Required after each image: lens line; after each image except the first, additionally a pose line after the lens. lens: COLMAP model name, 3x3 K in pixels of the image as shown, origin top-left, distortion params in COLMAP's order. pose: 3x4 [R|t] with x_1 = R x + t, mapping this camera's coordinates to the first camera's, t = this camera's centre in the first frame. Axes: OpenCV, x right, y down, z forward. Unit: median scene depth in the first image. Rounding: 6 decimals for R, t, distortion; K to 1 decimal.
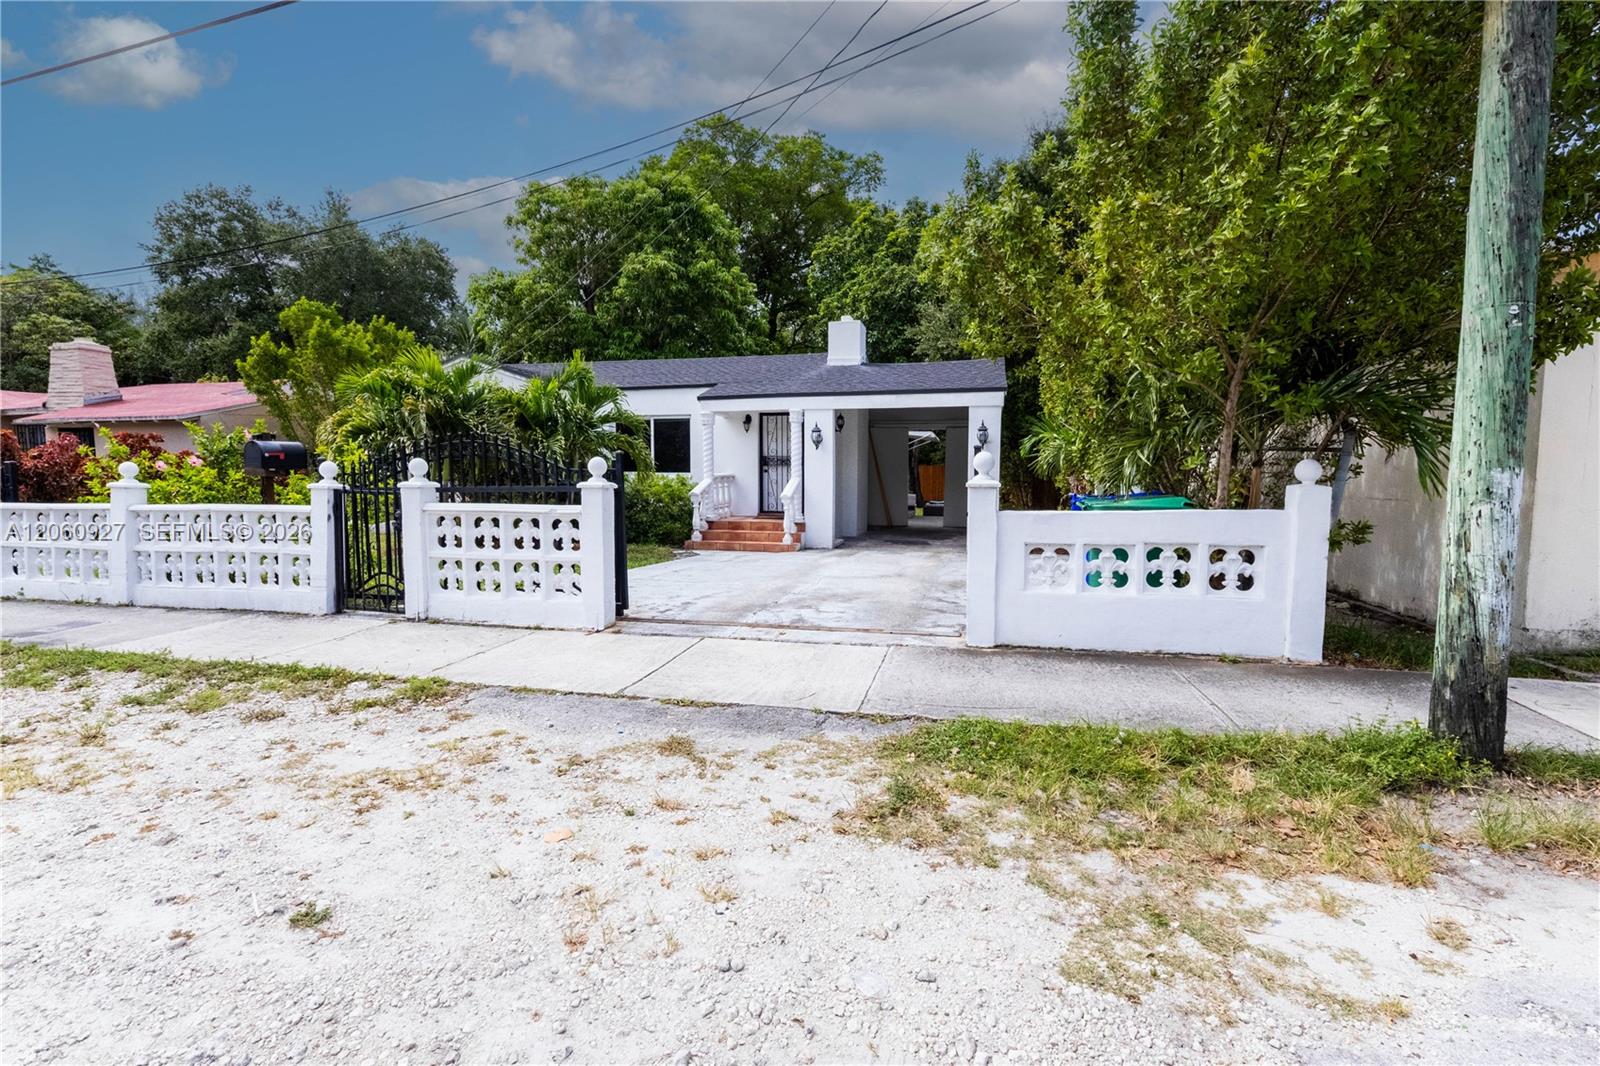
lens RADIAL K [[743.1, 0, 799.8], [0, 743.1, 524.0], [0, 0, 1]] dist [0.000301, 0.000787]
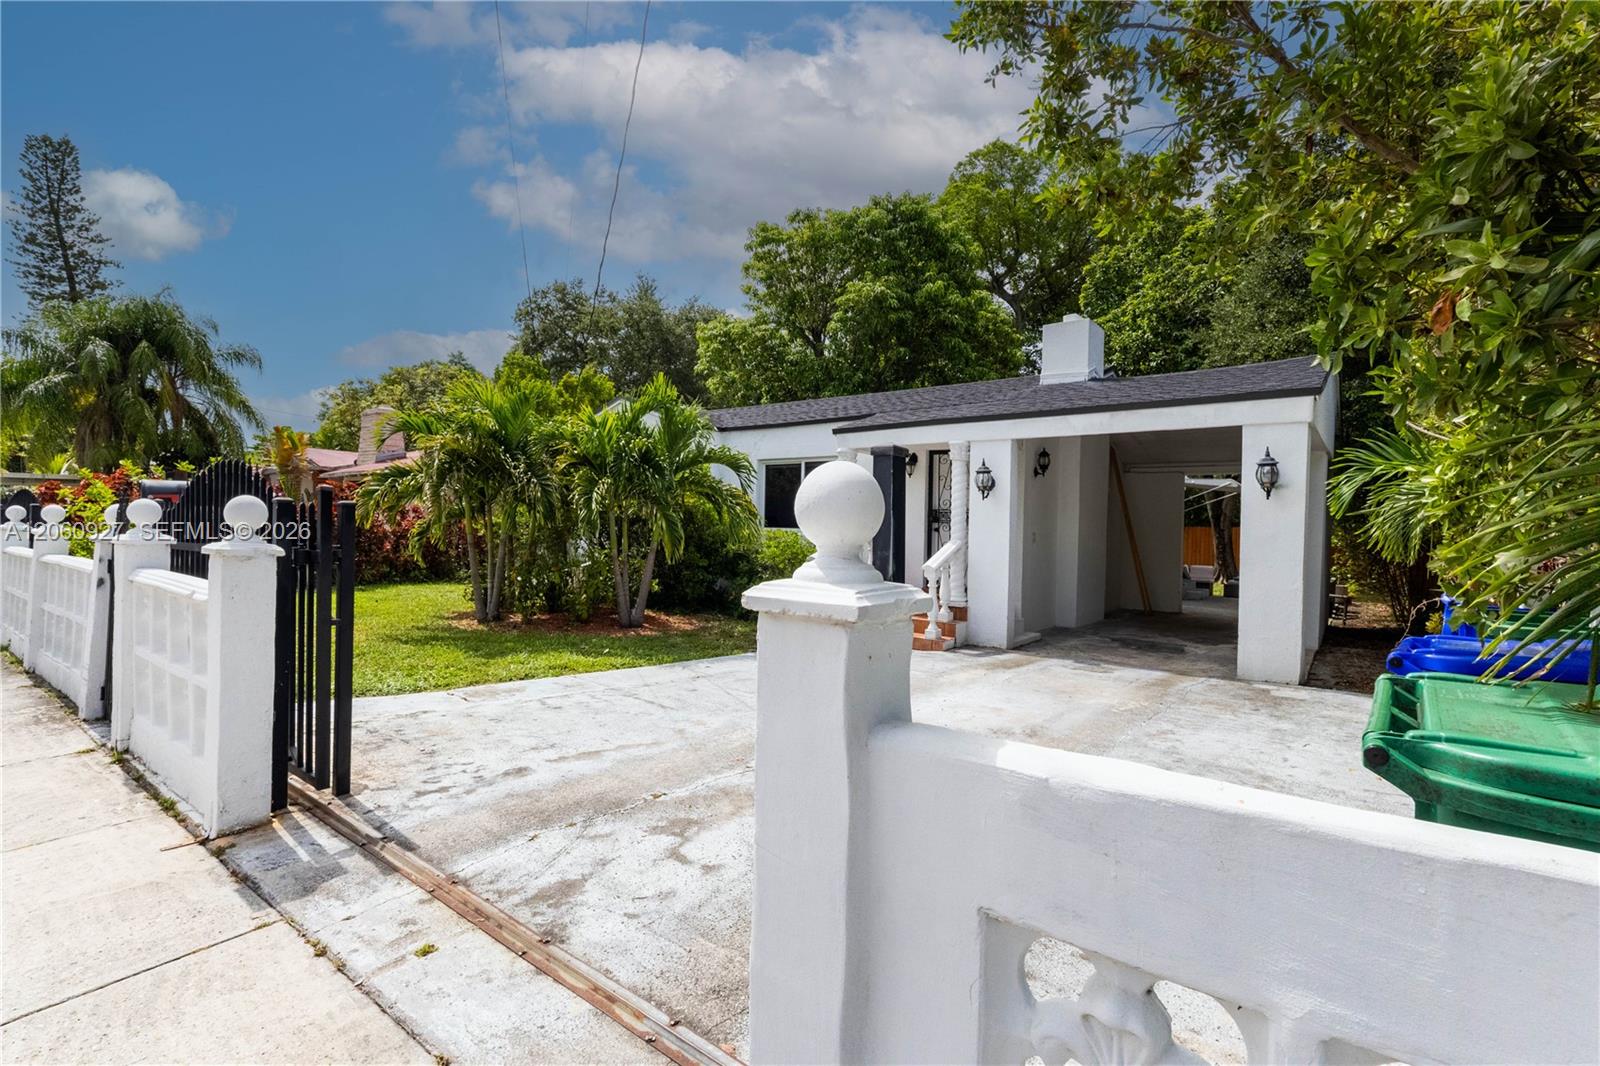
lens RADIAL K [[730.8, 0, 800.0], [0, 730.8, 533.0], [0, 0, 1]] dist [0.001207, 0.000269]
pose [[0.914204, 0.022170, -0.404647, 0.127472], [-0.047955, 0.997405, -0.053697, -0.024422], [0.402406, 0.068495, 0.912895, 0.306957]]
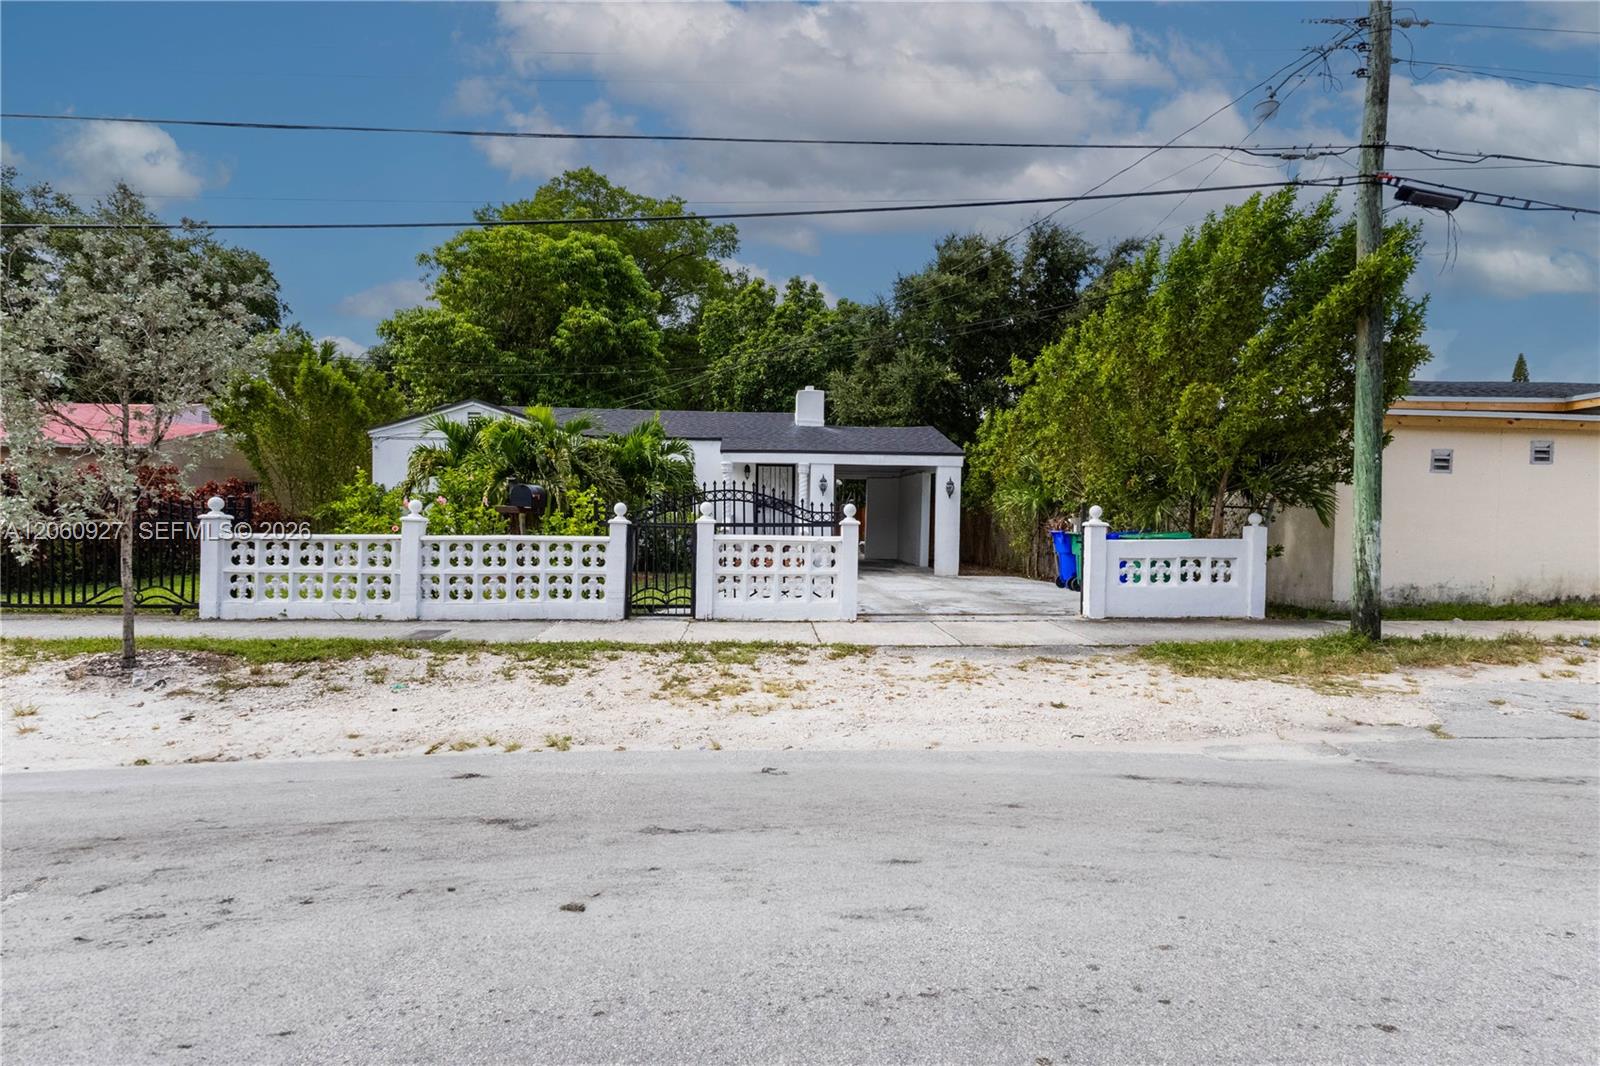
lens RADIAL K [[743.1, 0, 799.8], [0, 743.1, 524.0], [0, 0, 1]] dist [0.000301, 0.000787]
pose [[0.953821, 0.008781, 0.300248, -0.360570], [0.007027, 0.998647, -0.051529, 0.011575], [-0.300294, 0.051260, 0.952468, -0.171573]]
